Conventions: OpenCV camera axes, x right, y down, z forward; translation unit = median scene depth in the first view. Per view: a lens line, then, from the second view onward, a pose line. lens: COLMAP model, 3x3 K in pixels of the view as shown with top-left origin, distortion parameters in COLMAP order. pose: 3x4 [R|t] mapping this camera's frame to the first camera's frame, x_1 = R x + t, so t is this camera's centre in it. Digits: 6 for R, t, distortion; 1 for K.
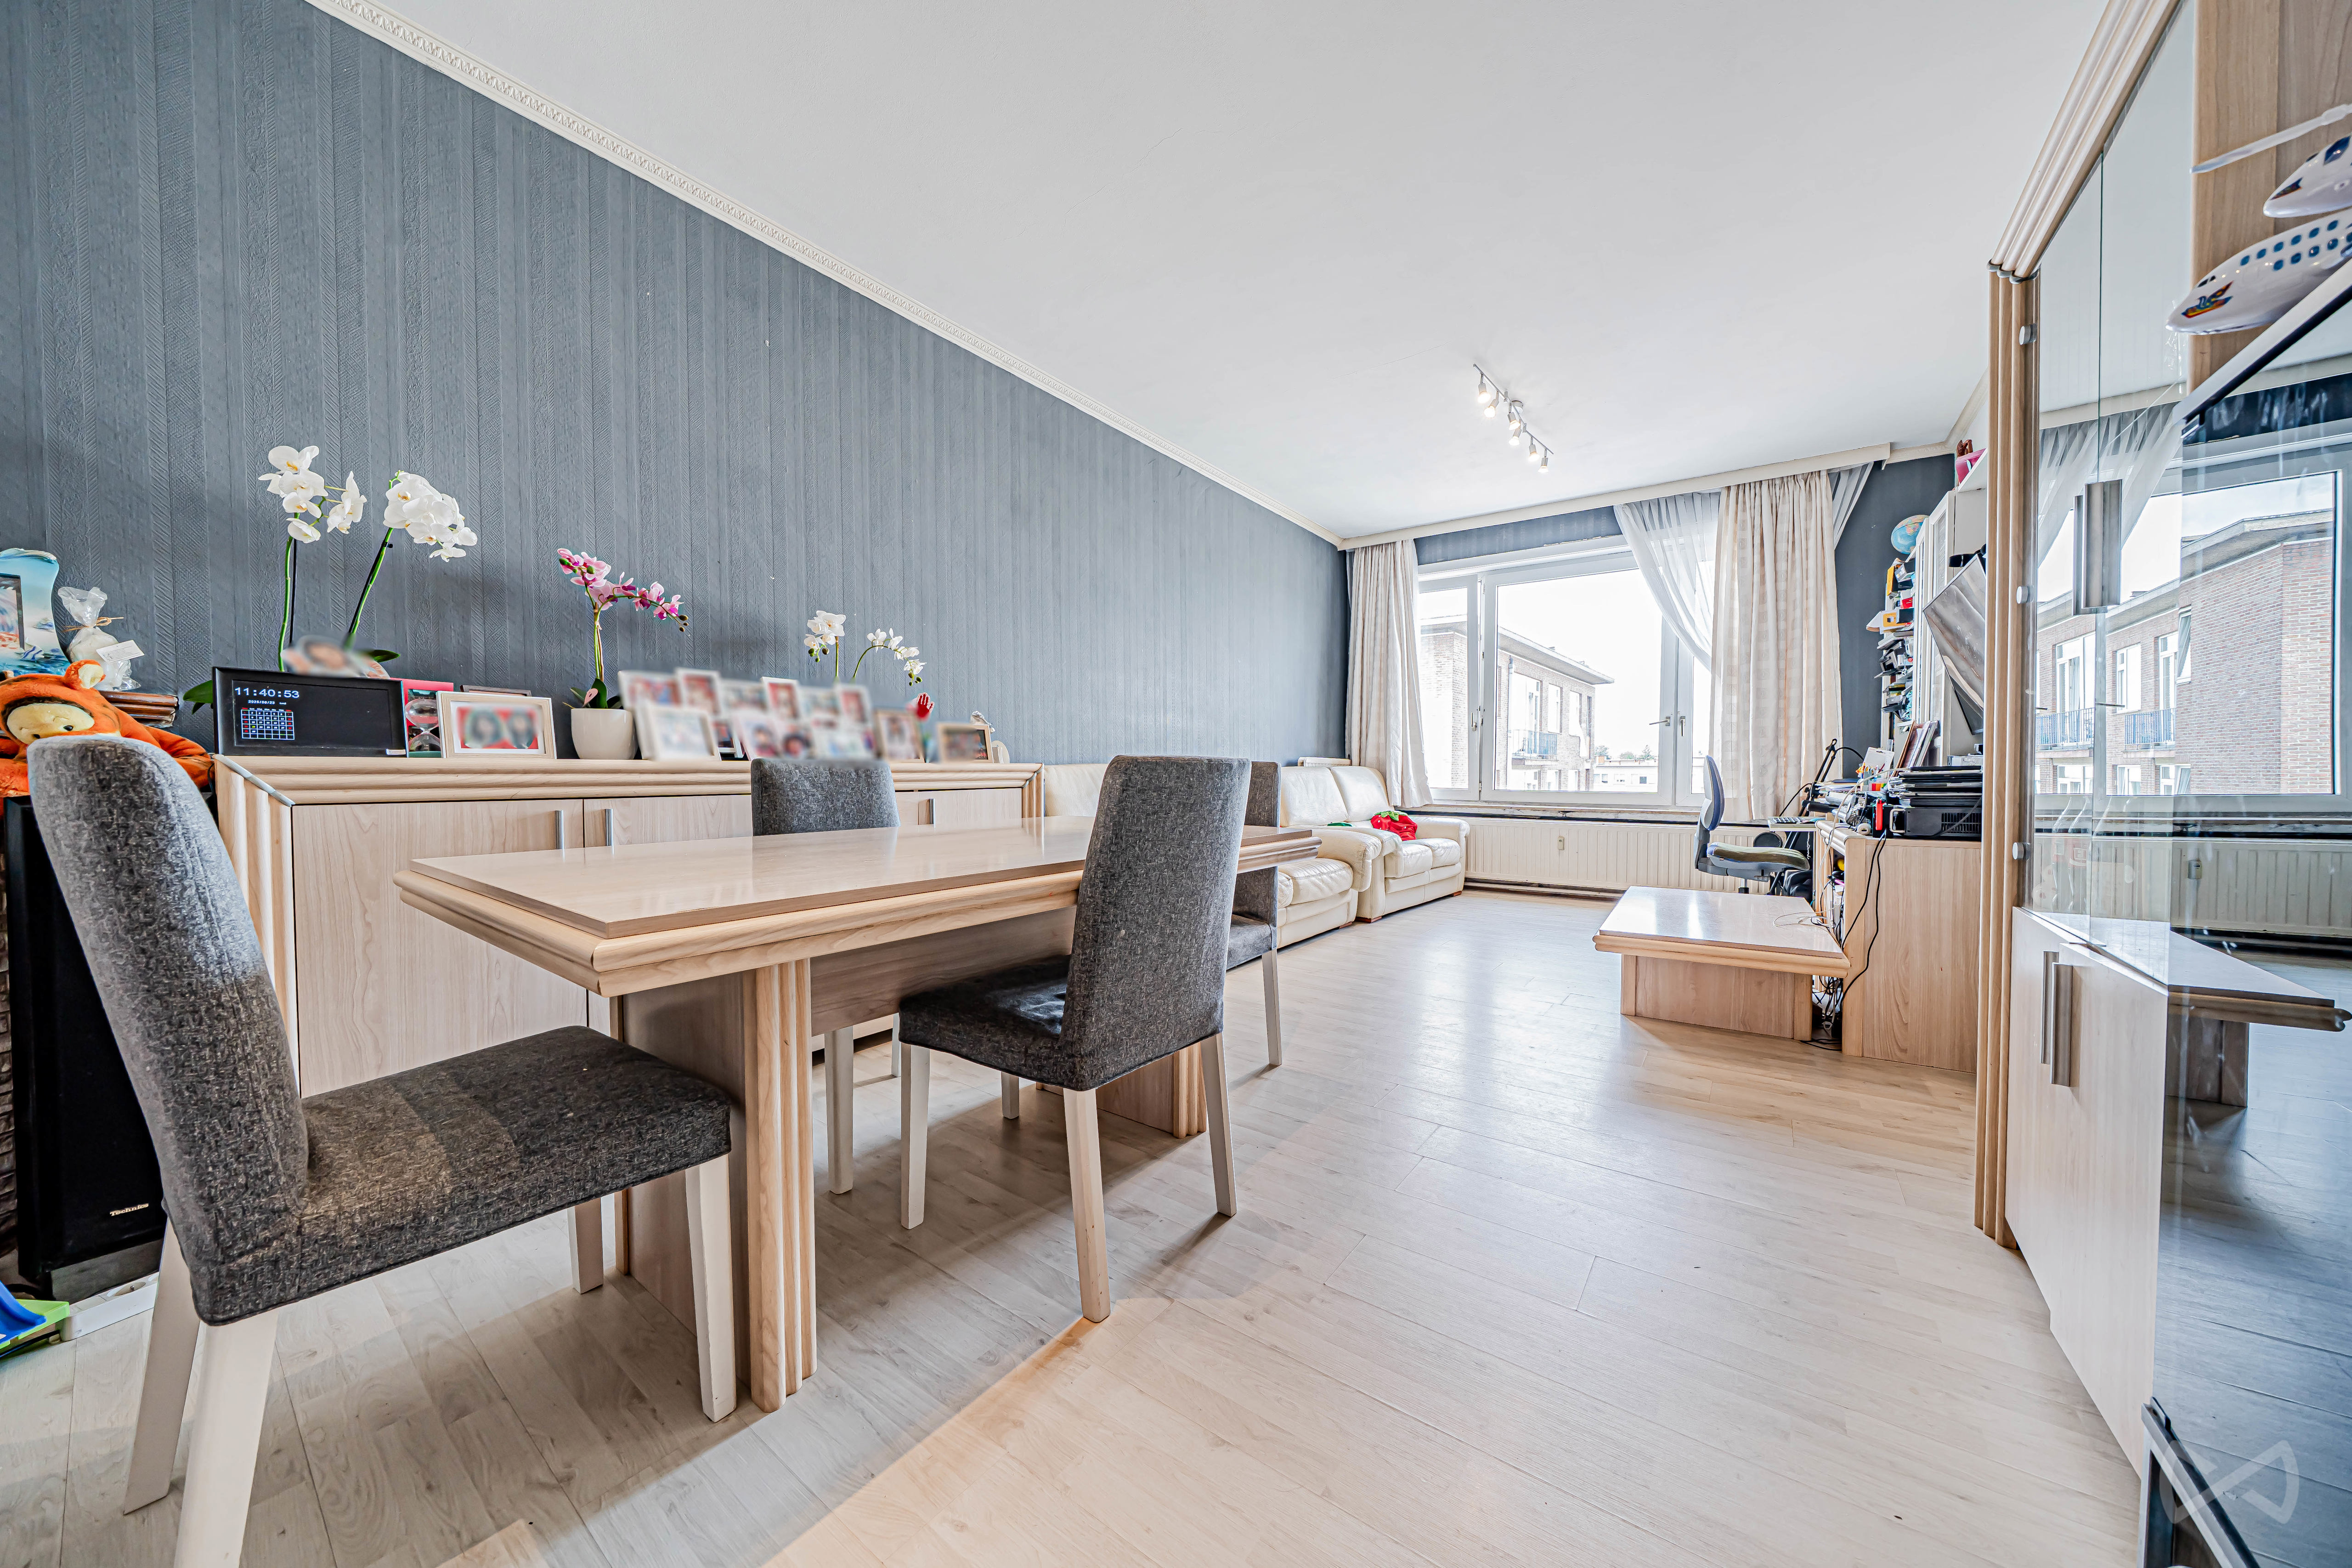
lens RADIAL K [[788.6, 0, 1179.4], [0, 788.6, 788.4], [0, 0, 1]] dist [-0.002181, -0.000025]
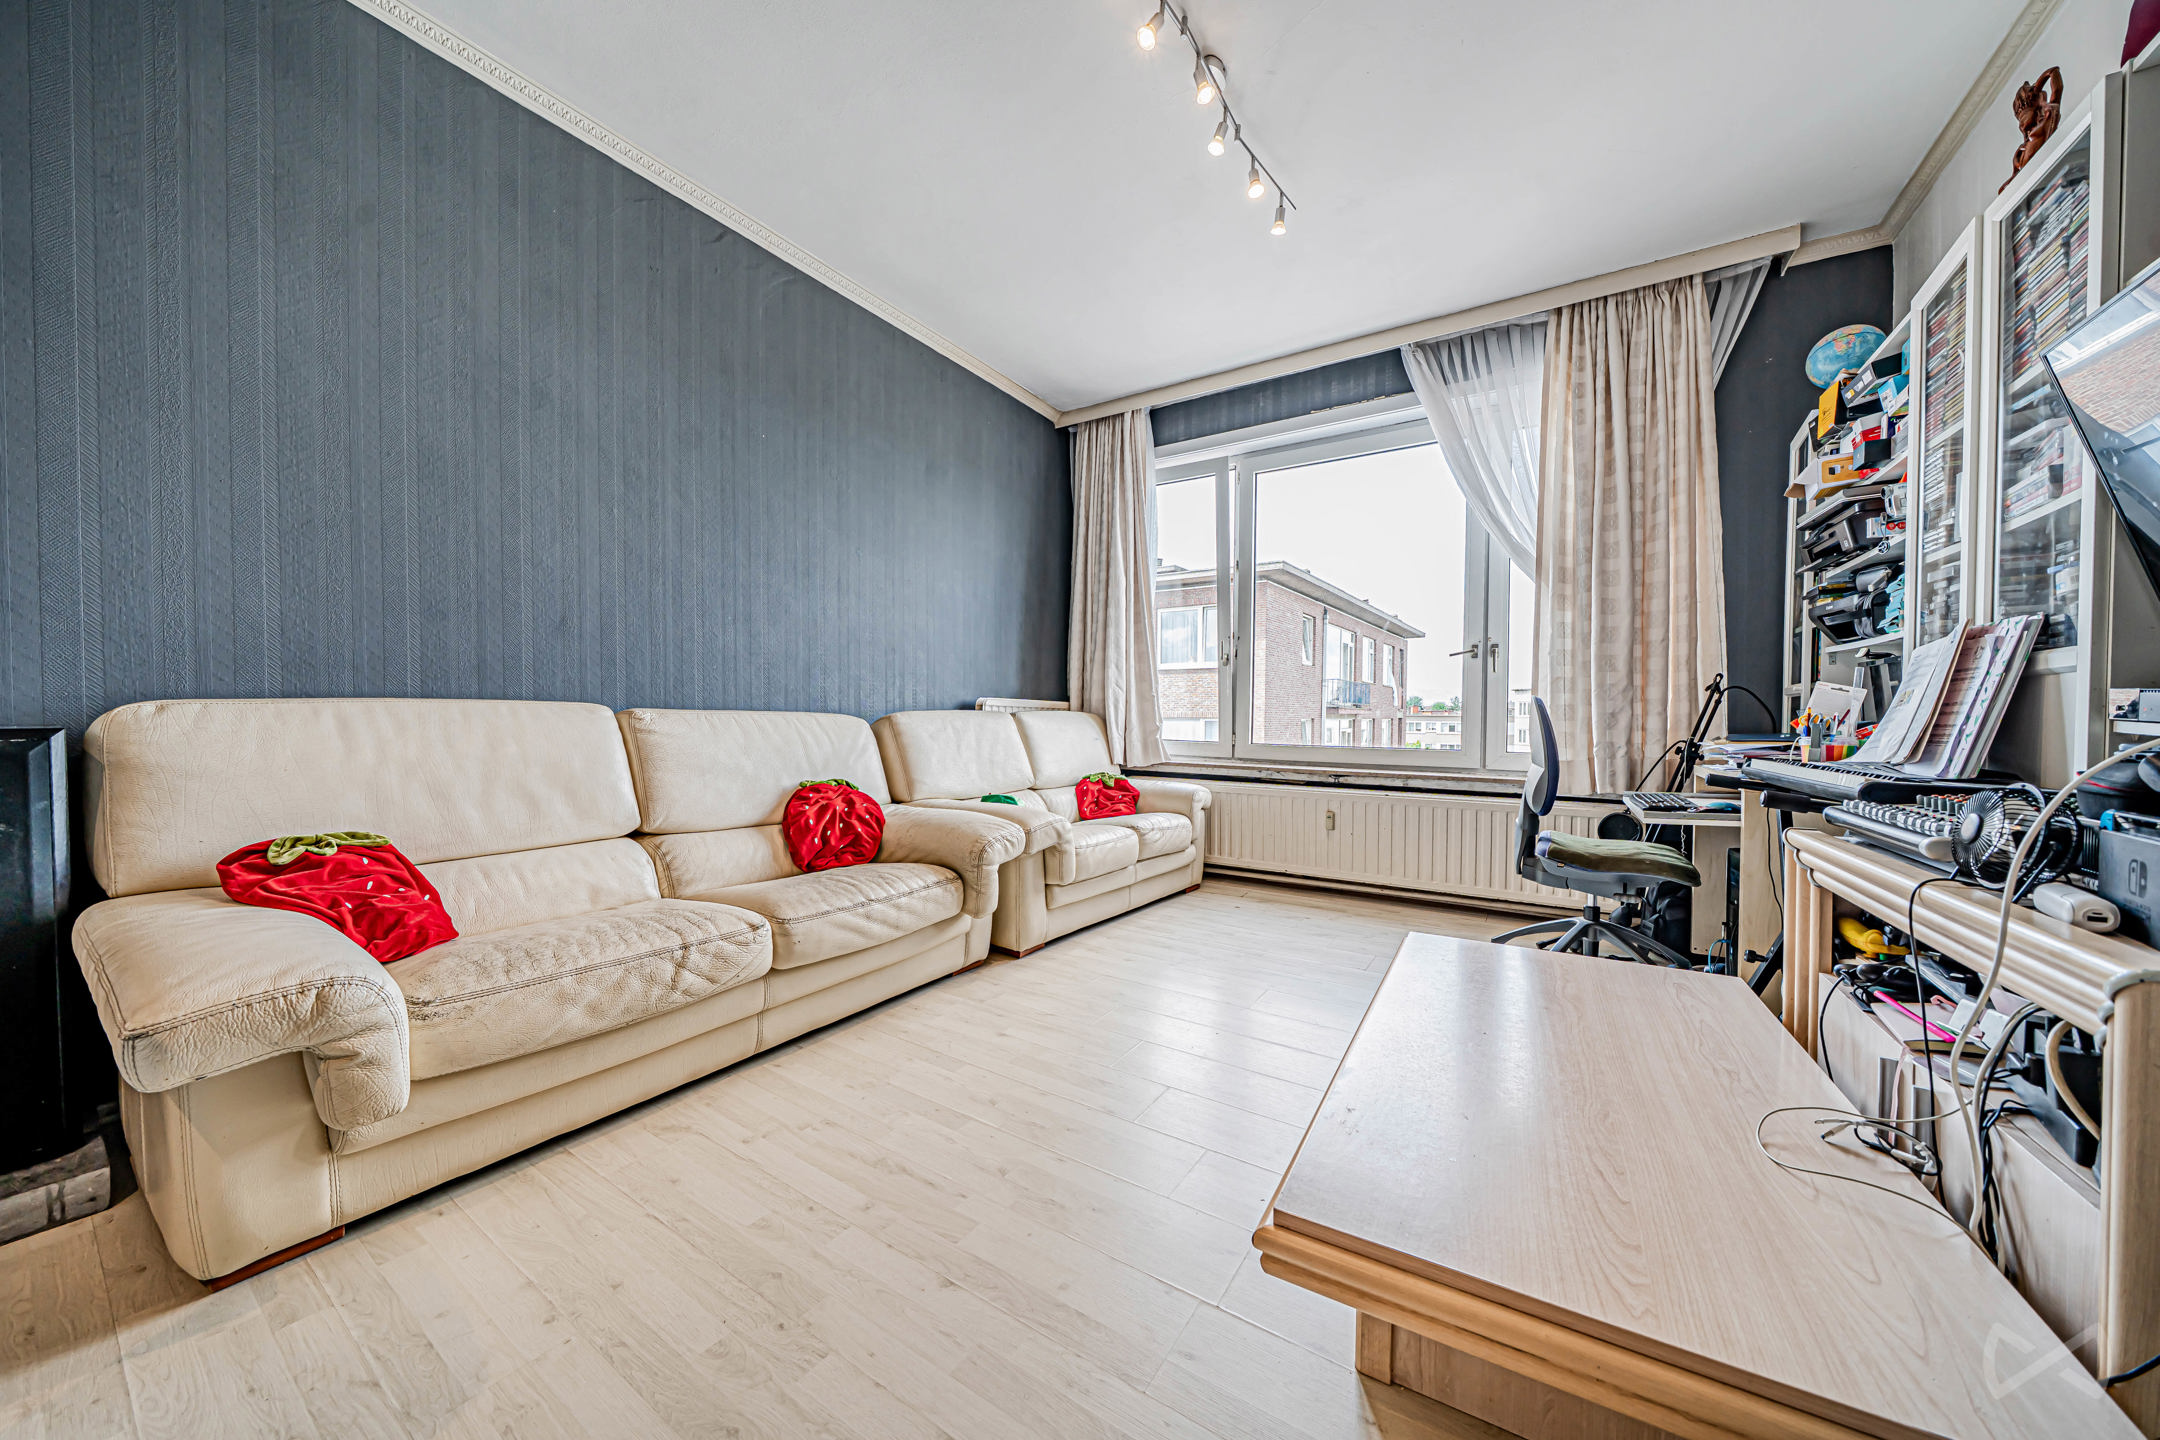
lens RADIAL K [[724.2, 0, 1082.1], [0, 724.2, 723.9], [0, 0, 1]] dist [-0.002181, -0.000025]
pose [[0.998266, 0.007312, 0.058408, 0.245118], [-0.006569, 0.999895, -0.012906, -0.009103], [-0.058496, 0.012500, 0.998209, 0.396029]]
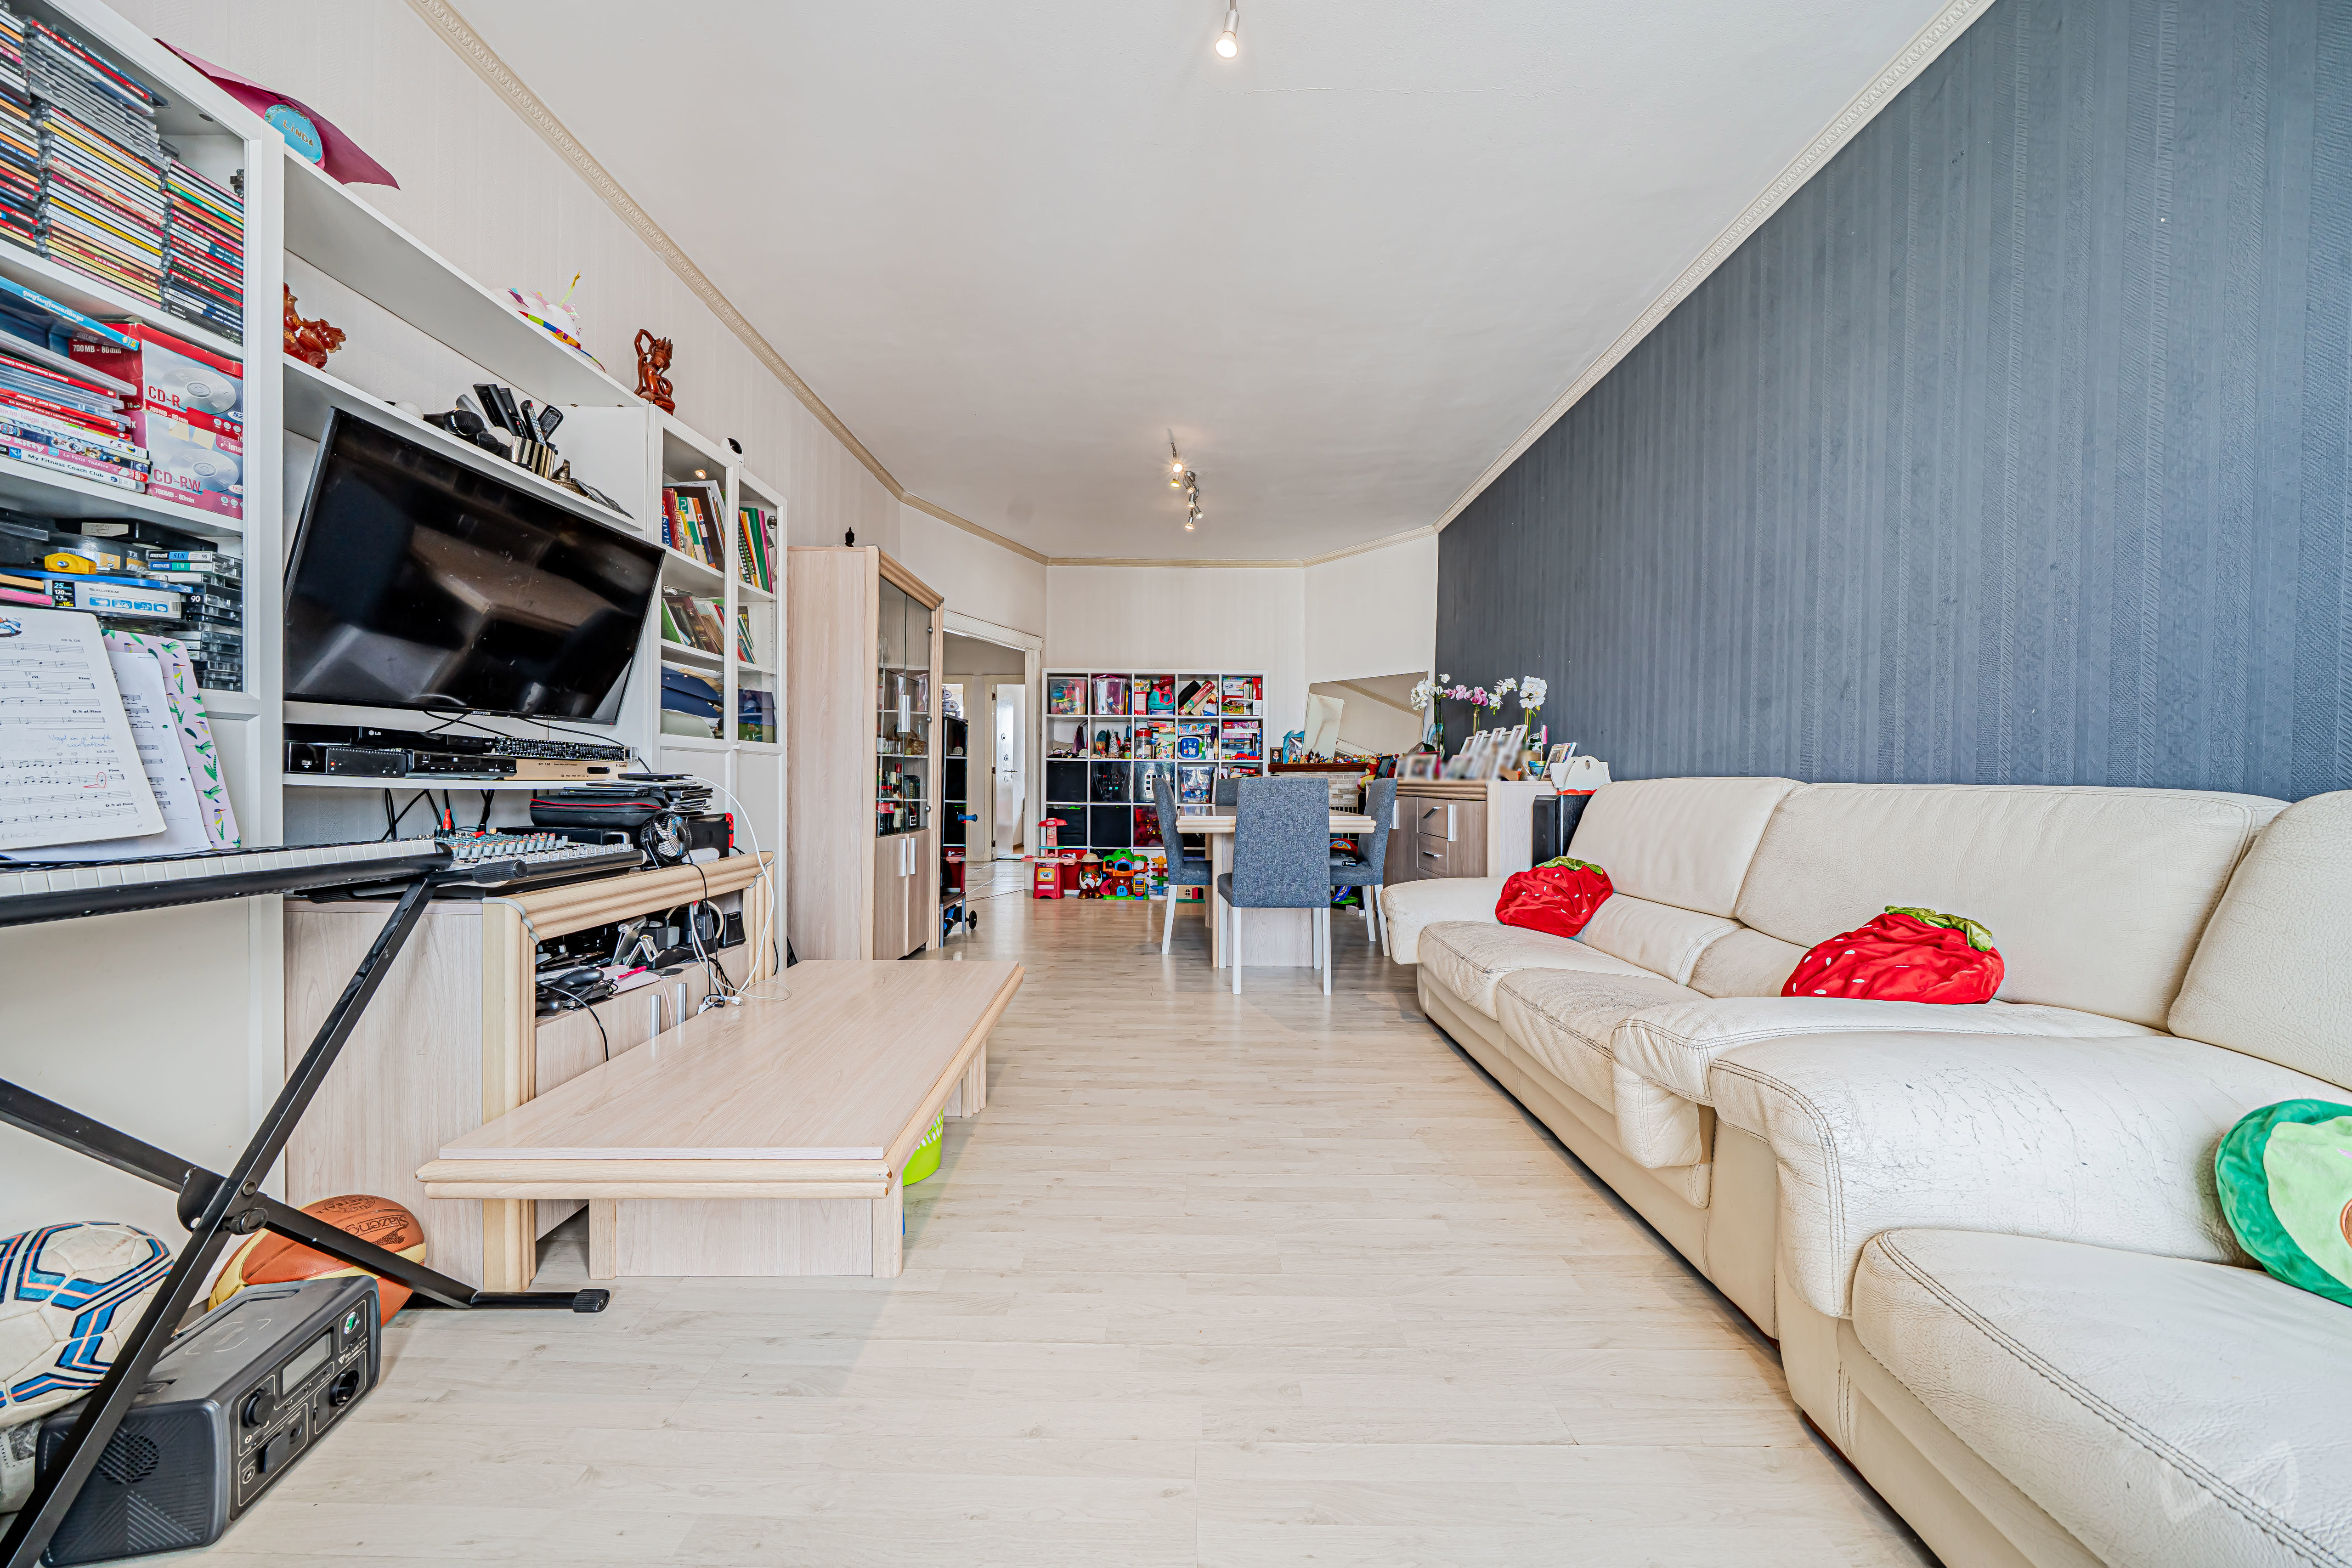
lens RADIAL K [[788.6, 0, 1180.4], [0, 788.6, 782.1], [0, 0, 1]] dist [-0.002181, -0.000025]
pose [[-0.800660, 0.003293, -0.599109, 0.512125], [-0.014860, 0.999568, 0.025353, -0.029729], [0.598934, 0.029202, -0.800266, 1.006267]]
